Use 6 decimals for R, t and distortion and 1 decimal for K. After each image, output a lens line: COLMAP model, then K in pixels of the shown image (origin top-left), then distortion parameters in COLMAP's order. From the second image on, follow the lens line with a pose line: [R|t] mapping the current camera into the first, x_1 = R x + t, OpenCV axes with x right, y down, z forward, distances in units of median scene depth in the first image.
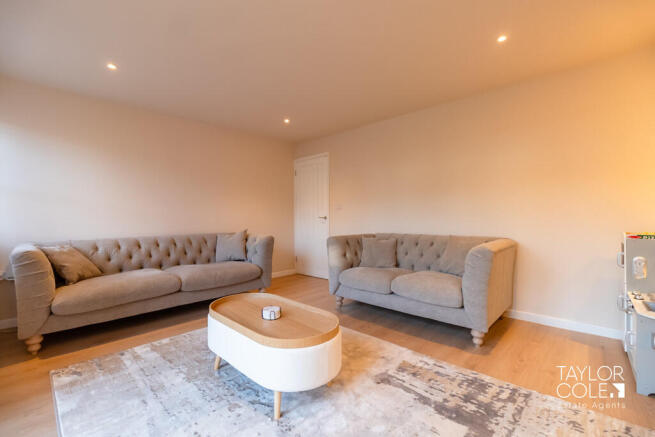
lens RADIAL K [[288.3, 0, 328.0], [0, 288.3, 214.7], [0, 0, 1]] dist [-0.001355, -0.000001]
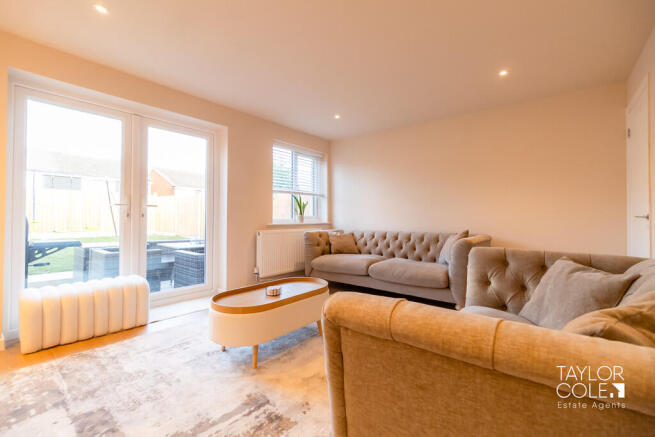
lens RADIAL K [[288.3, 0, 328.0], [0, 288.3, 214.7], [0, 0, 1]] dist [-0.001355, -0.000001]
pose [[0.066757, -0.002440, -0.997766, 0.671241], [0.006723, 0.999975, -0.001996, 0.007602], [0.997747, -0.006574, 0.066772, 0.725349]]
